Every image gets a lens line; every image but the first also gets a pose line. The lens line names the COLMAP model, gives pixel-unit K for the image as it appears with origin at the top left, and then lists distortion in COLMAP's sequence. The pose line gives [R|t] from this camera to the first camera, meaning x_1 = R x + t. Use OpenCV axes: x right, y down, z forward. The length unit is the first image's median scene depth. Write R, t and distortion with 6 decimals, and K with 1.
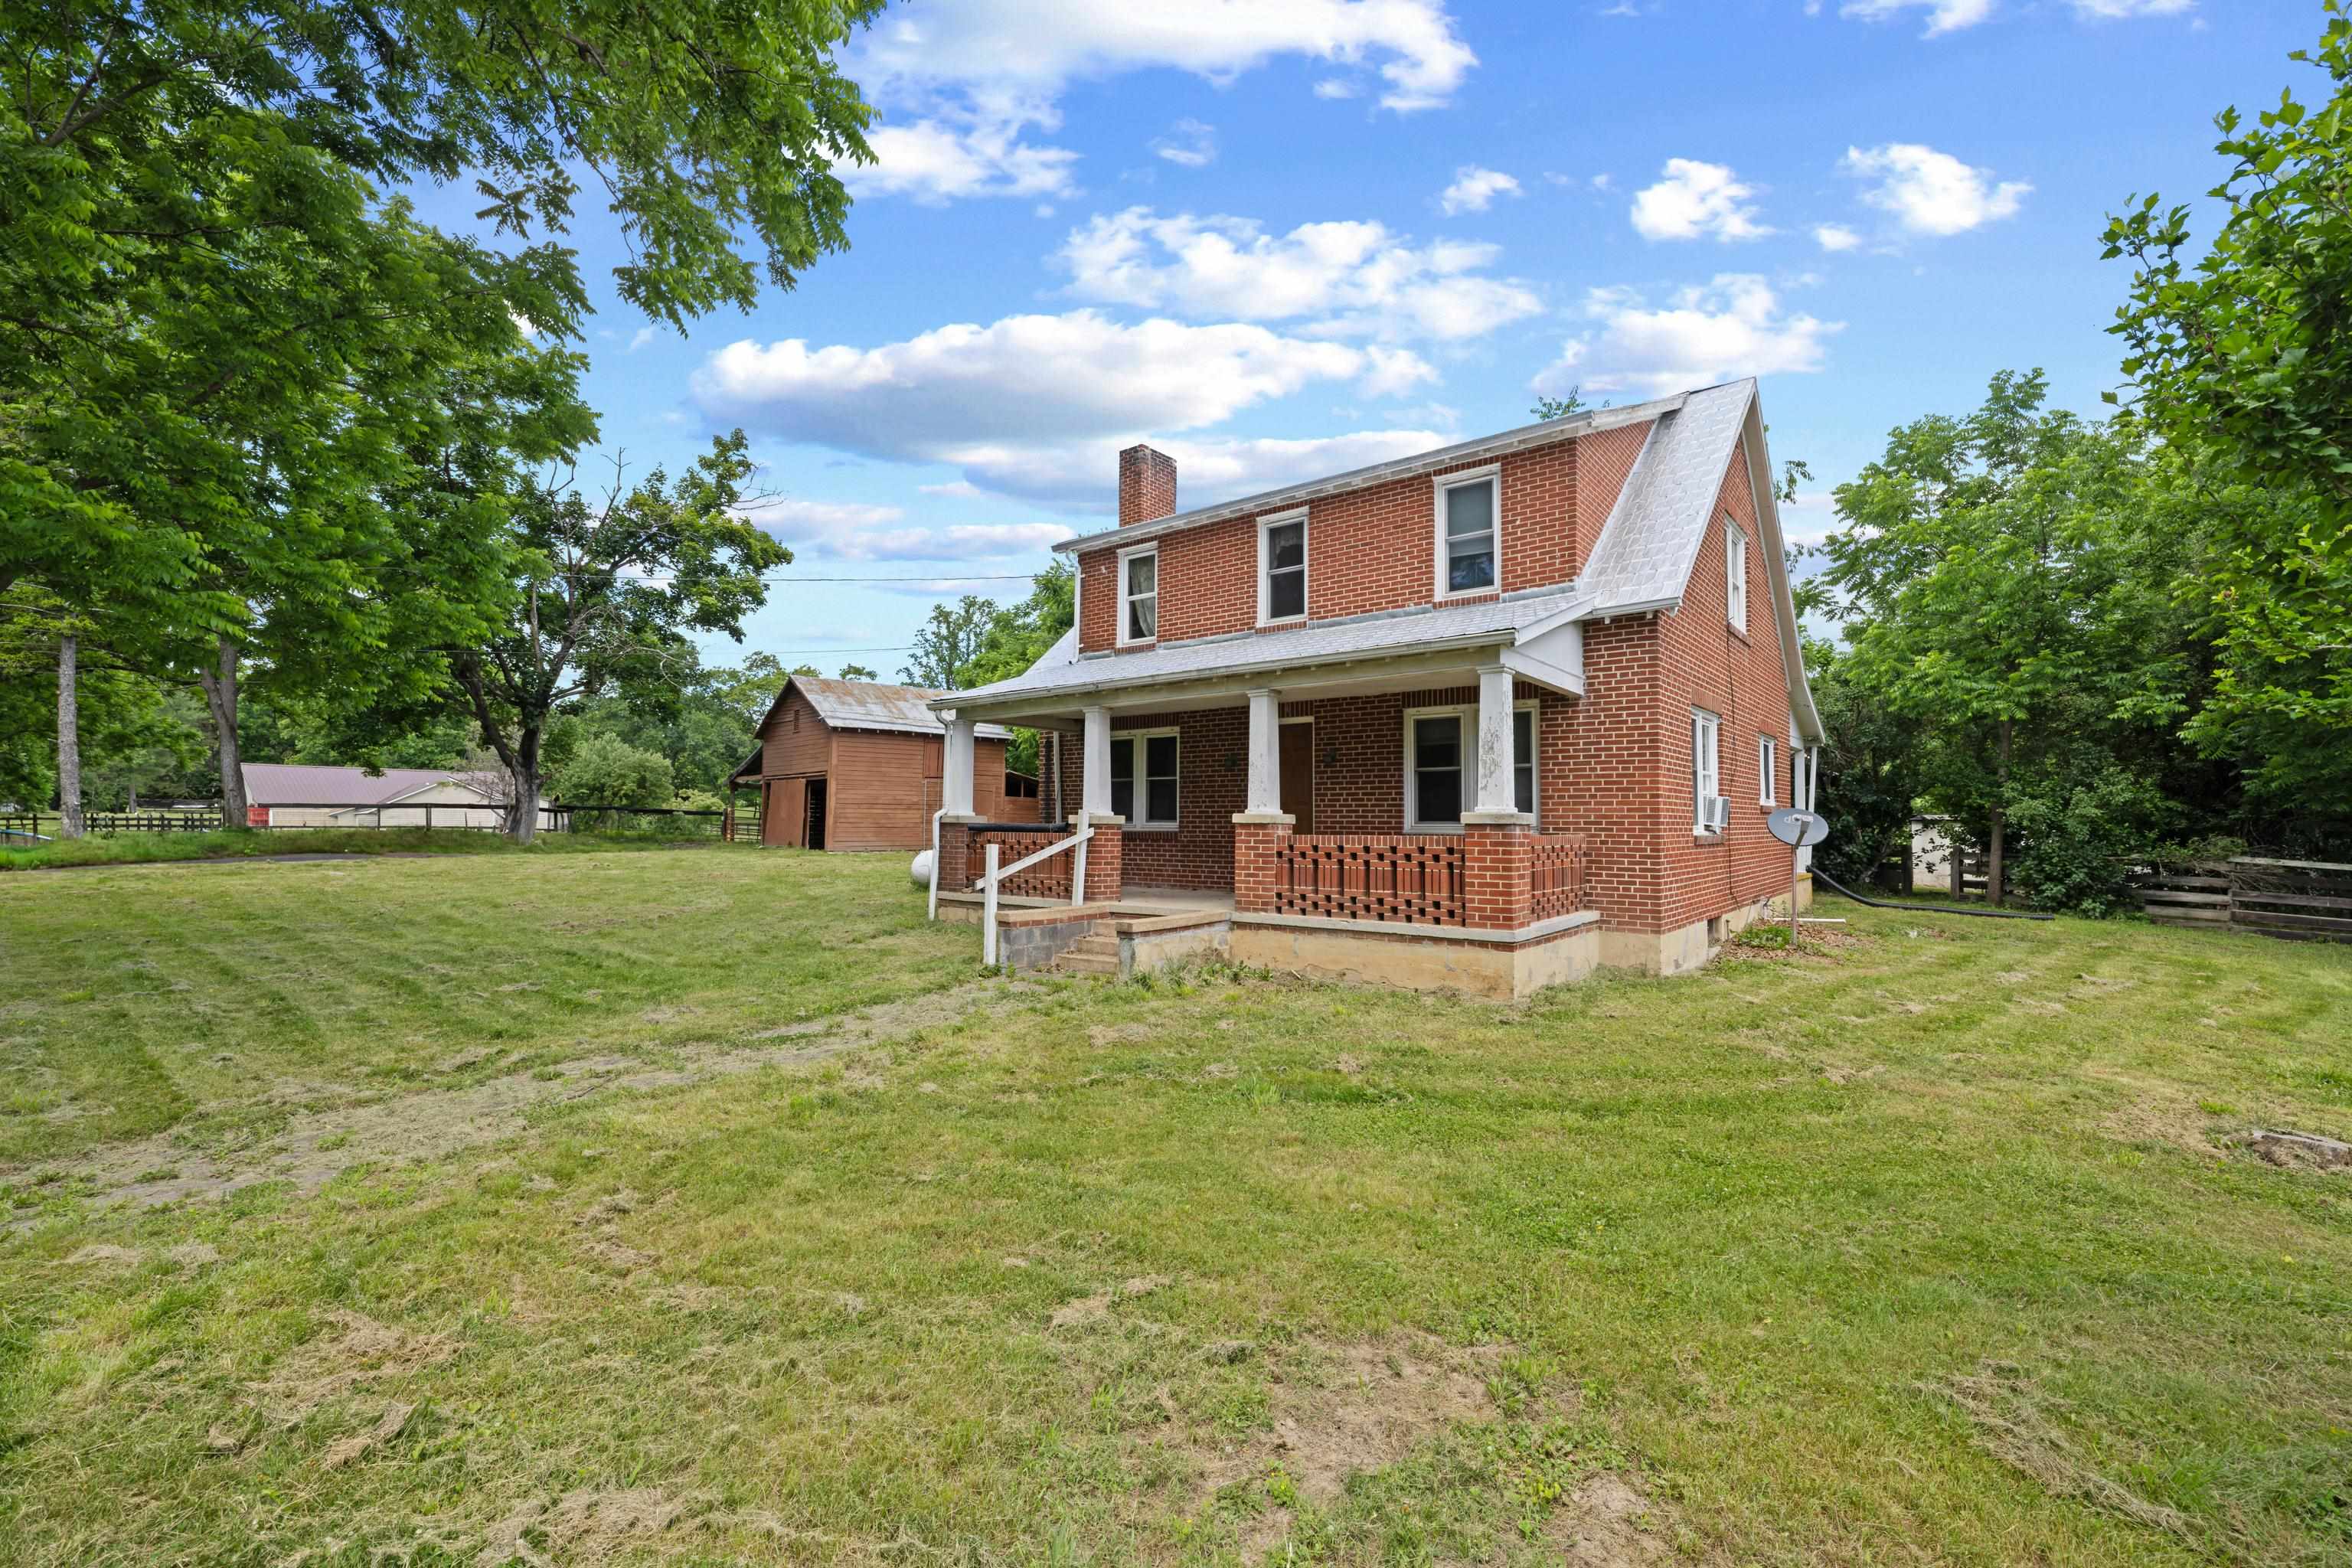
lens RADIAL K [[1015.1, 0, 1135.2], [0, 1015.1, 773.9], [0, 0, 1]] dist [0.003789, 0.000434]
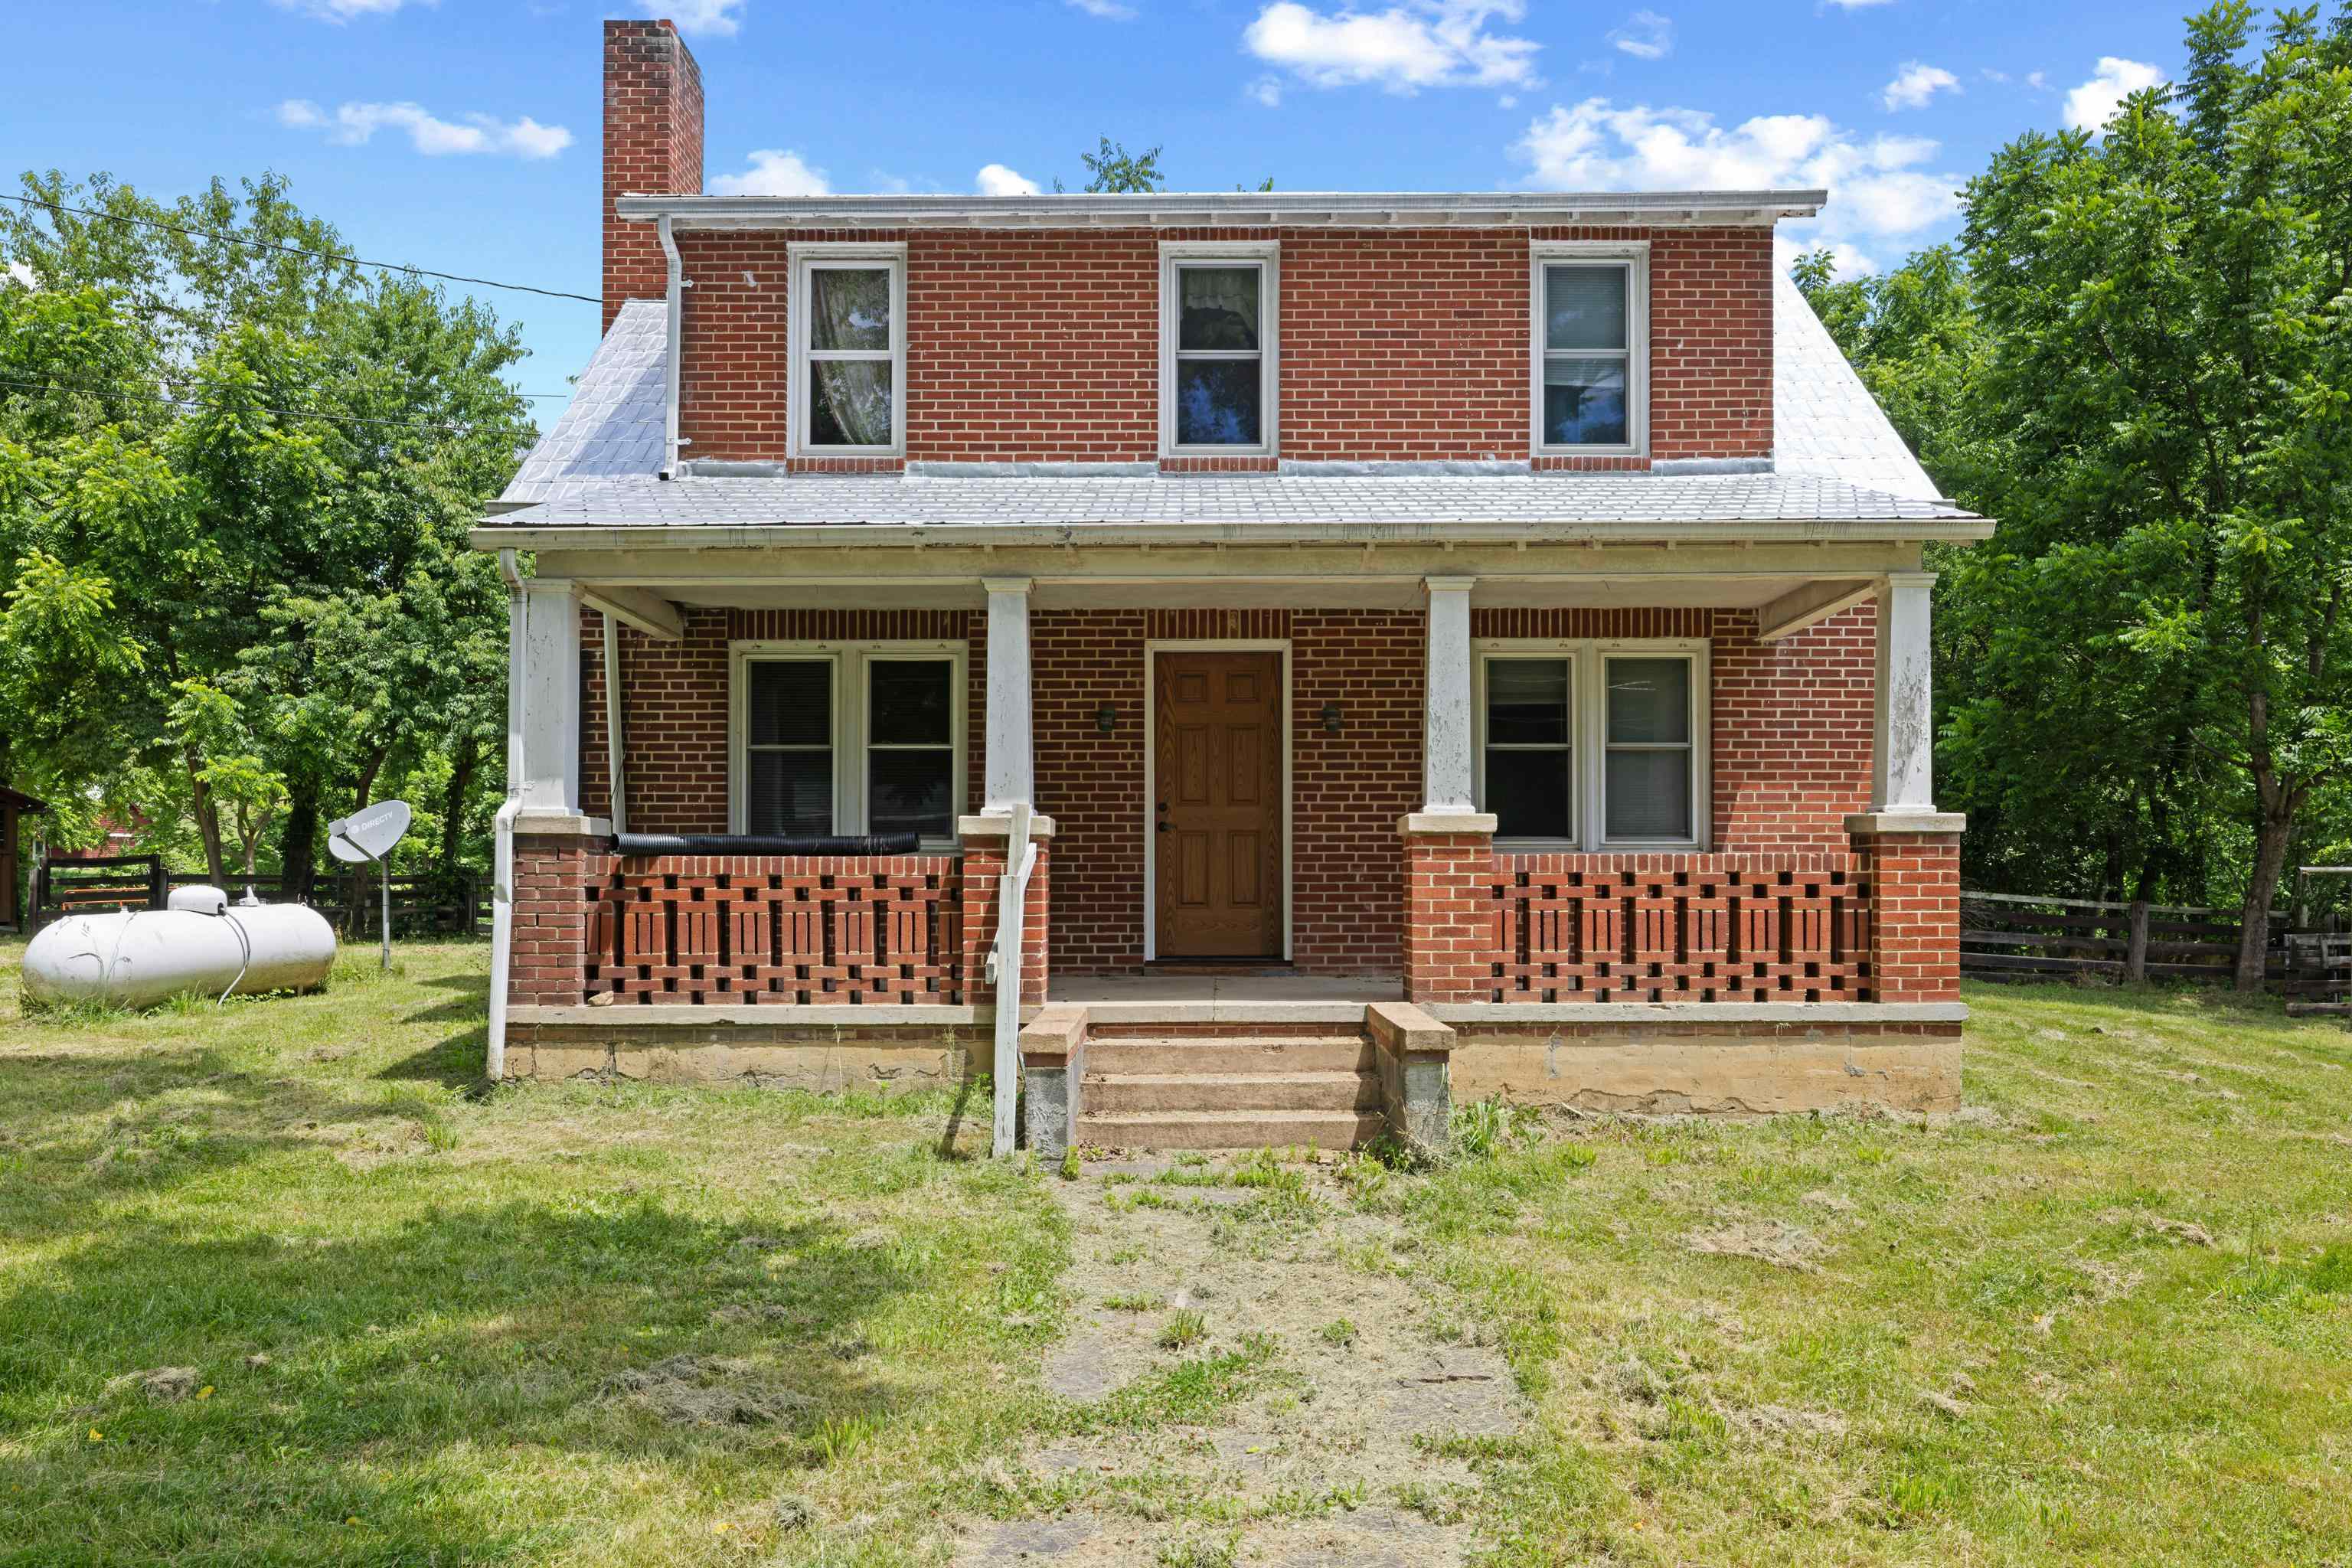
lens RADIAL K [[1774.3, 0, 1127.7], [0, 1774.3, 854.9], [0, 0, 1]] dist [-0.001477, 0.000081]
pose [[0.763636, 0.003628, 0.645637, -0.531340], [-0.028152, 0.999220, 0.027682, 0.035156], [-0.645033, -0.039315, 0.763143, 0.367233]]
